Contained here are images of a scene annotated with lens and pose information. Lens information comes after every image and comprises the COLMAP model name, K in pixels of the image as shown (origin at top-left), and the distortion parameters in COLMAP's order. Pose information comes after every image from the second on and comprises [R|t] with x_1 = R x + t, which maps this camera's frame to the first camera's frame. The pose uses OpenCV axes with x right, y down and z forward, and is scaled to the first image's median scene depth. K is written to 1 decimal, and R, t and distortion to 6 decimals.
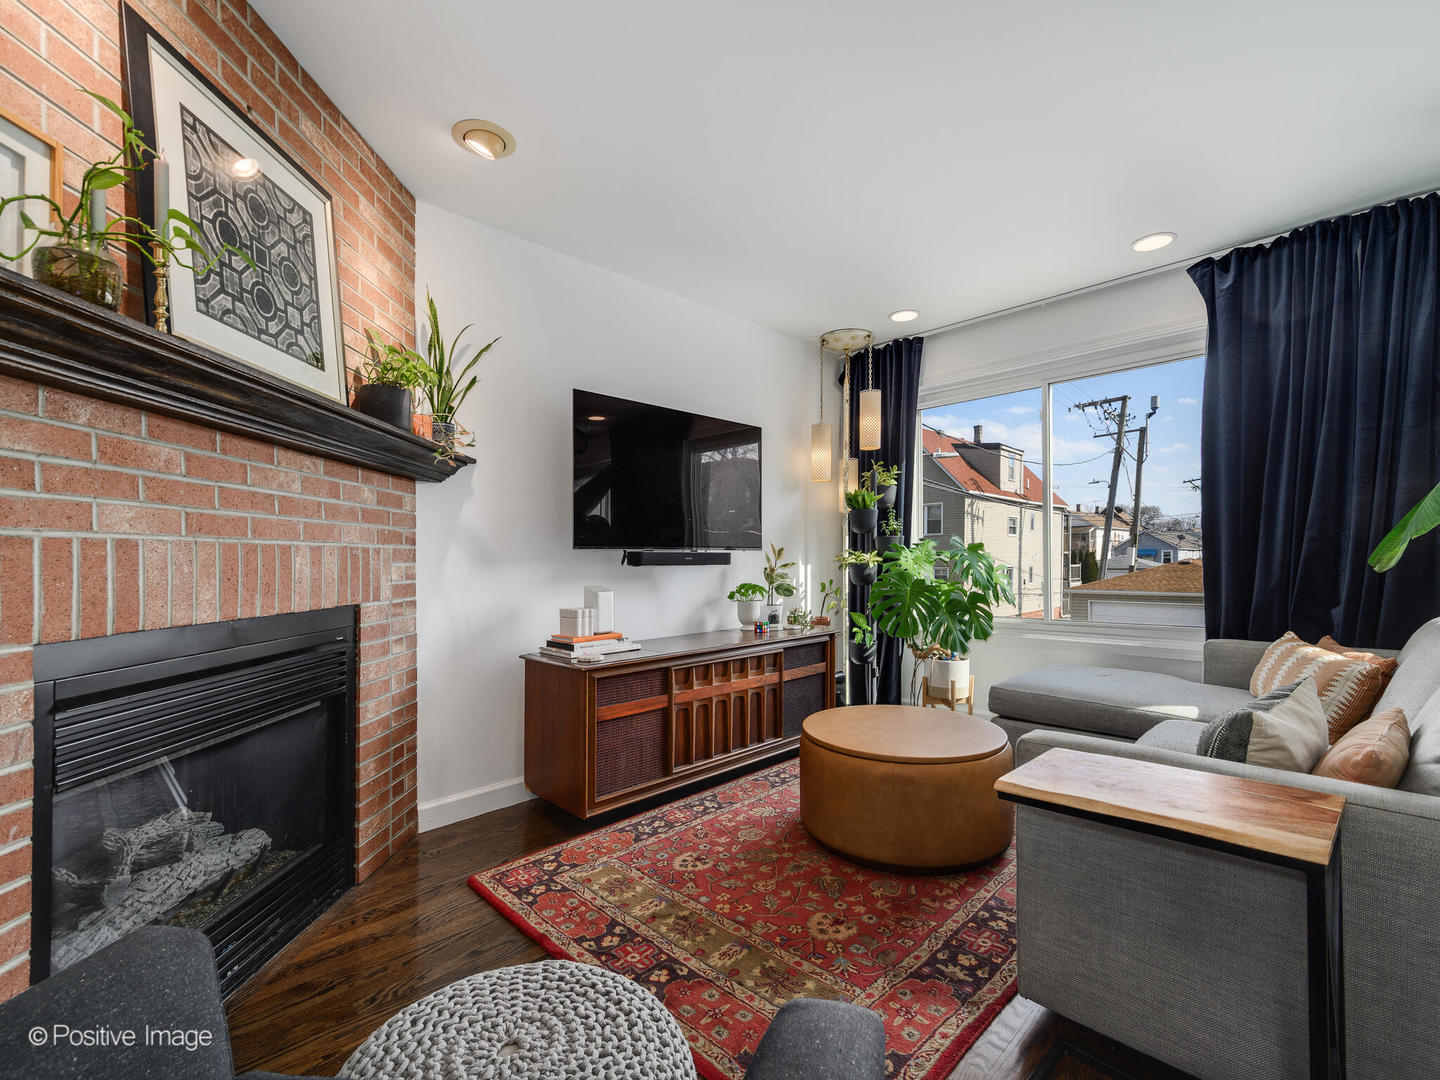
lens RADIAL K [[648.2, 0, 739.1], [0, 648.2, 562.4], [0, 0, 1]] dist [0.002502, -0.000111]
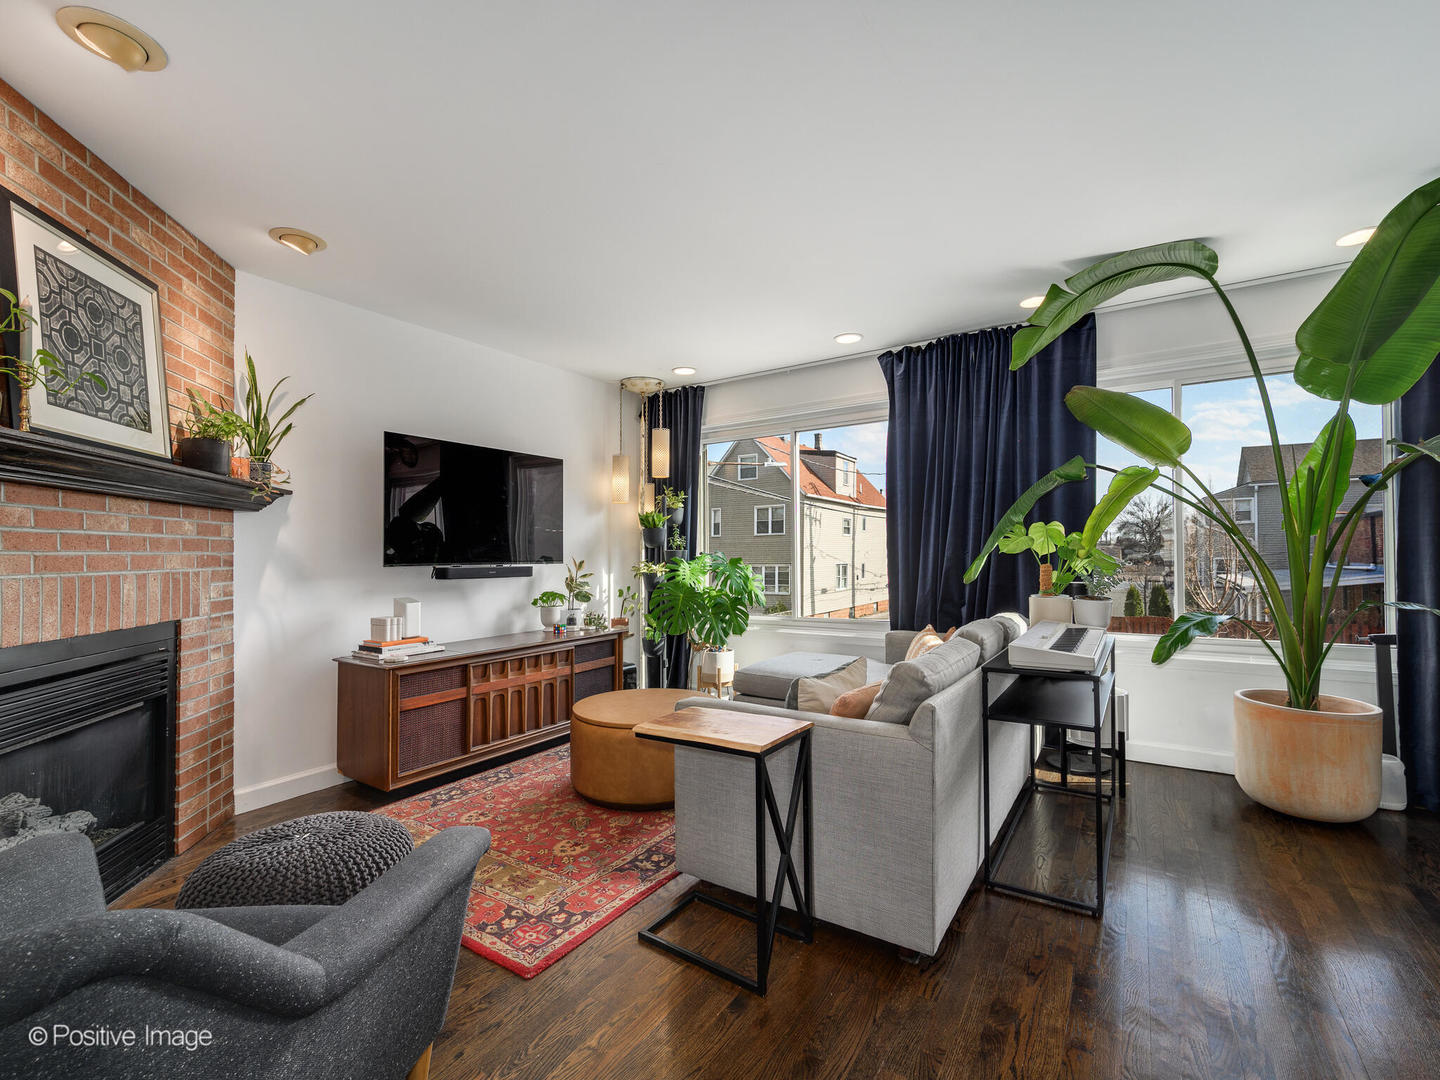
lens RADIAL K [[636.5, 0, 720.3], [0, 636.5, 552.6], [0, 0, 1]] dist [-0.000232, 0.000051]
pose [[0.981869, 0.000177, 0.189558, 0.150362], [0.001733, 0.999949, -0.009909, -0.040806], [-0.189551, 0.010058, 0.981819, -0.302672]]
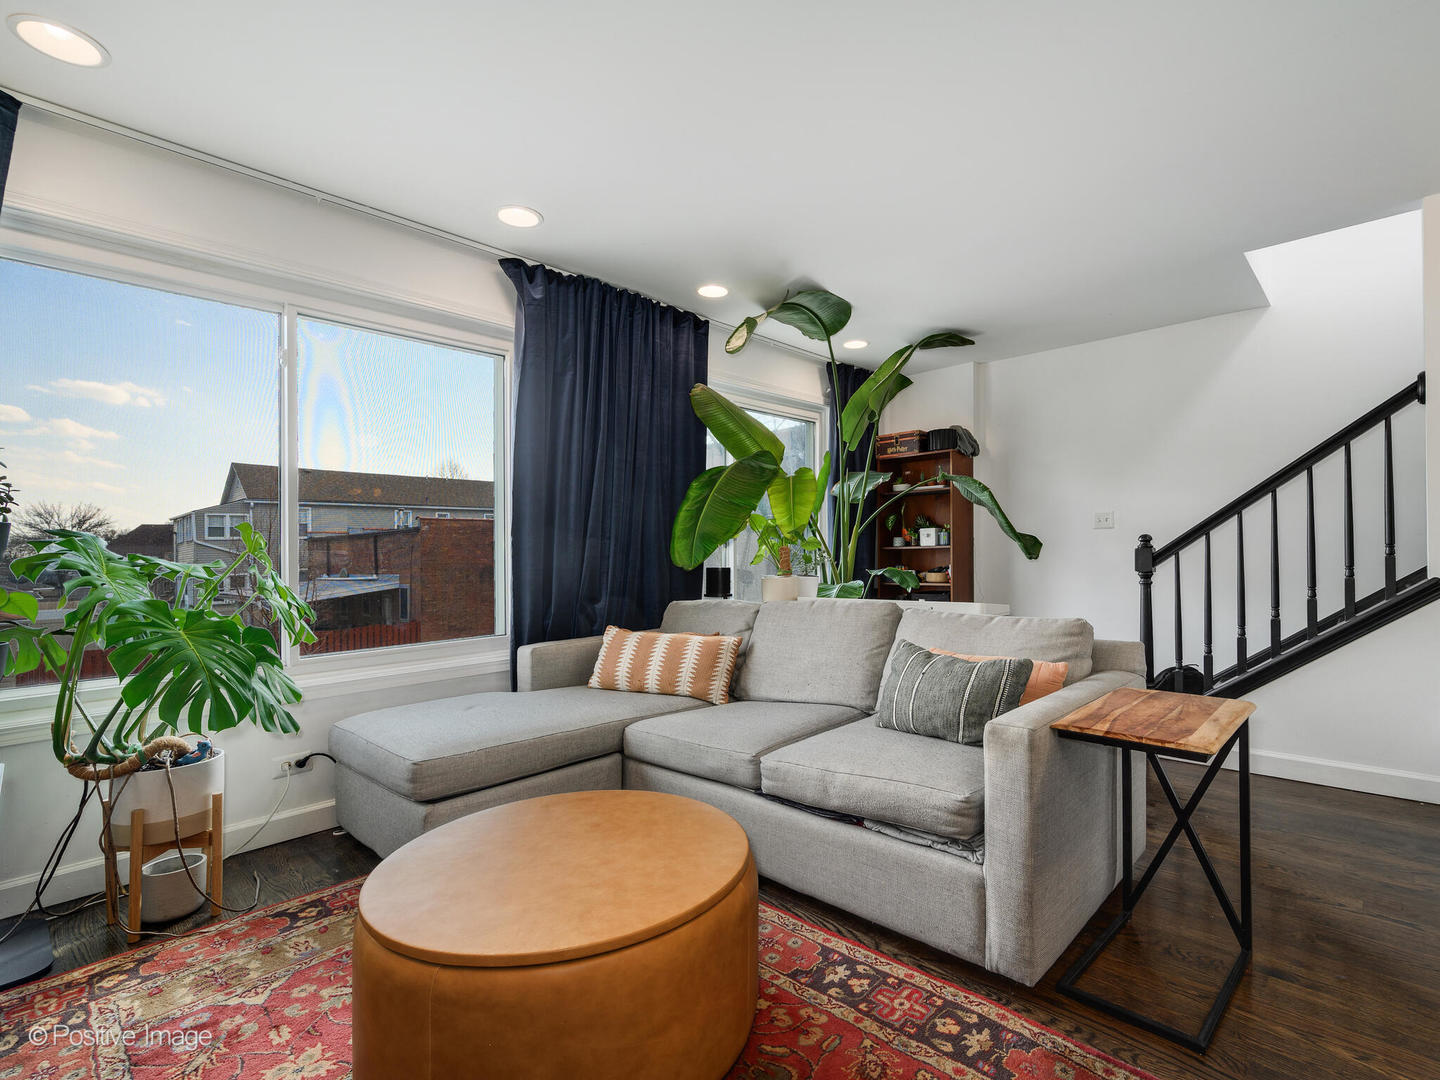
lens RADIAL K [[648.2, 0, 739.1], [0, 648.2, 562.4], [0, 0, 1]] dist [0.002502, -0.000111]
pose [[-0.008327, 0.003629, 0.999959, -0.335856], [0.029763, 0.999551, -0.003379, 0.006174], [-0.999522, 0.029734, -0.008431, 0.867079]]
